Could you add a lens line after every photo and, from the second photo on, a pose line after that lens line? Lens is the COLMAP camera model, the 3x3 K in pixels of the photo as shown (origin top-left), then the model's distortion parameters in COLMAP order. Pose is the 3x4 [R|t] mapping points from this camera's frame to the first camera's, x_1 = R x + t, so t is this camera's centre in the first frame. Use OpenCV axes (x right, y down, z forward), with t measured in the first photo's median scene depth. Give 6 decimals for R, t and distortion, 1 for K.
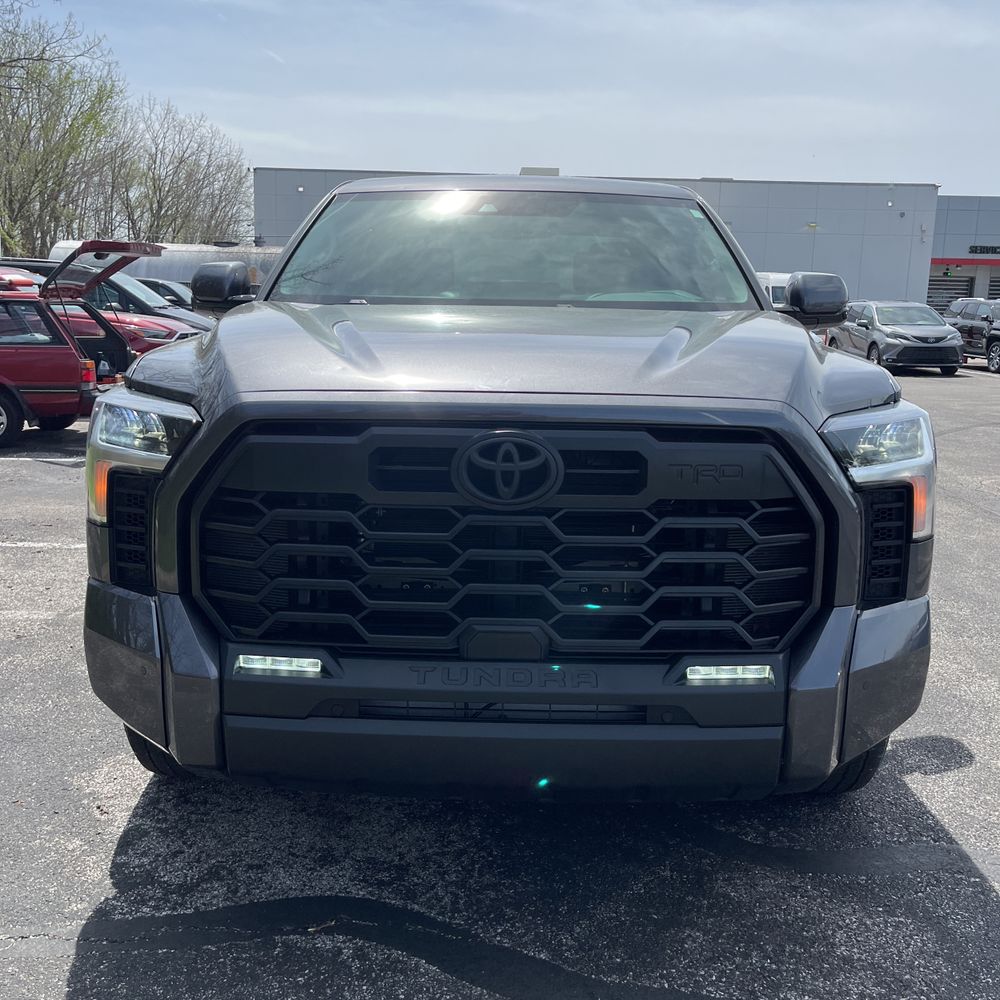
lens RADIAL K [[1025.5, 0, 500.0], [0, 1025.5, 500.0], [0, 0, 1]] dist [0.081469, -0.122637]
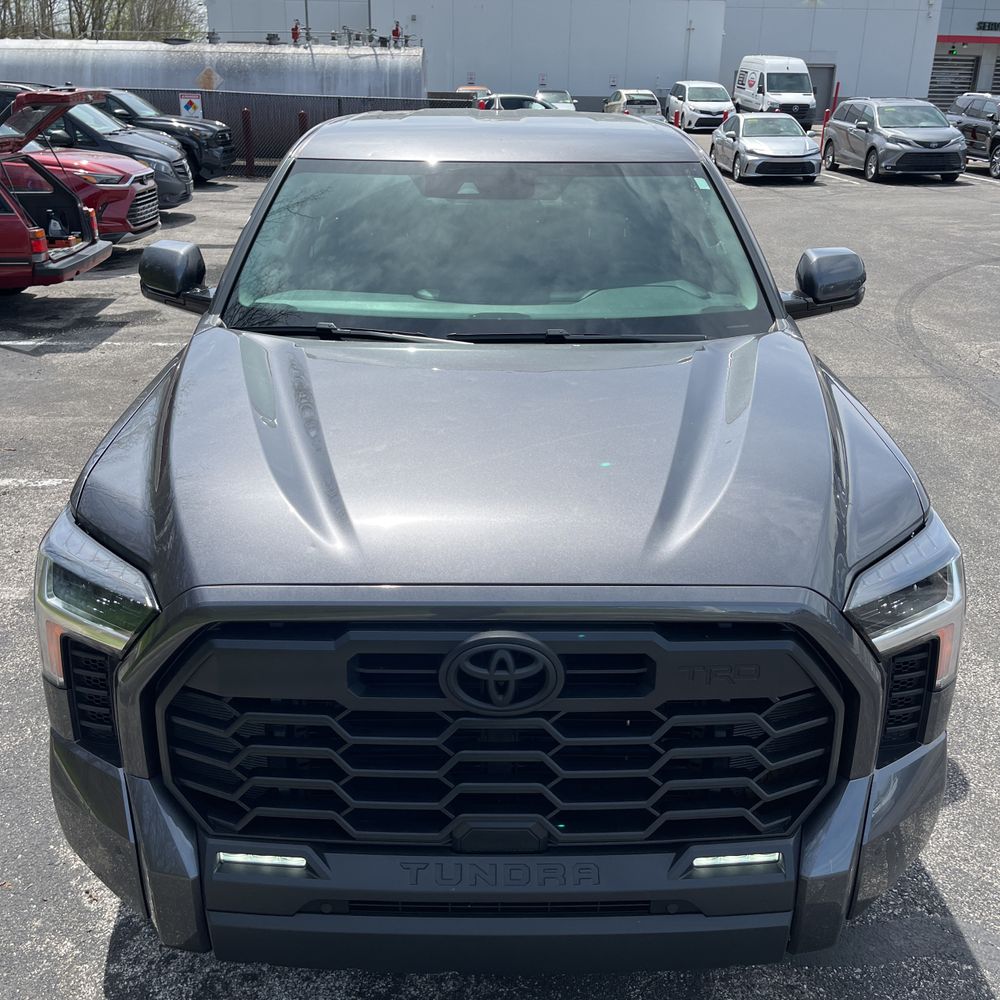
lens RADIAL K [[1025.5, 0, 500.0], [0, 1025.5, 500.0], [0, 0, 1]] dist [0.081469, -0.122637]
pose [[0.999720, -0.017634, 0.015800, -0.005248], [0.014102, 0.979501, 0.200947, -0.321346], [-0.019020, -0.200668, 0.979475, 0.125151]]
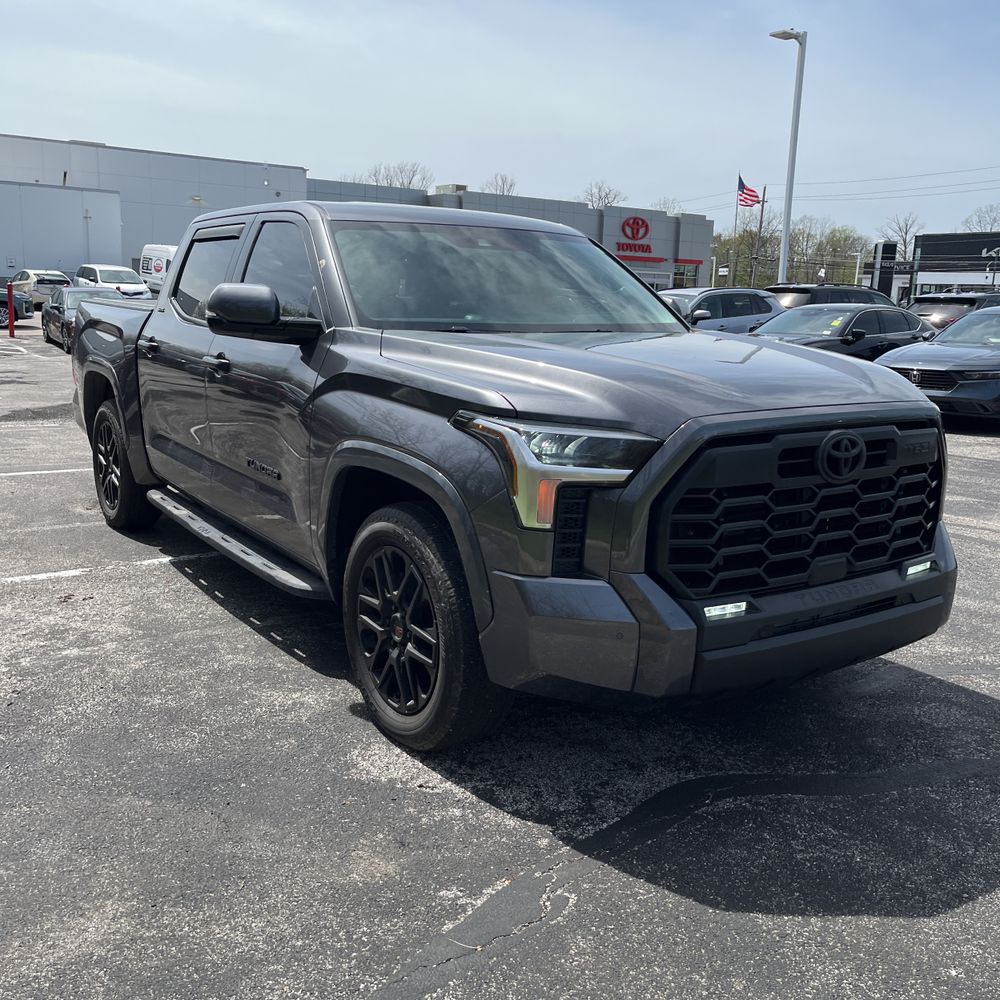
lens RADIAL K [[1037.4, 0, 500.0], [0, 1037.4, 500.0], [0, 0, 1]] dist [-0.010844, 0.105866]
pose [[0.816539, -0.110588, 0.566599, -1.141619], [0.093928, 0.993852, 0.058616, -0.091994], [-0.569598, 0.005357, 0.821906, 0.016499]]
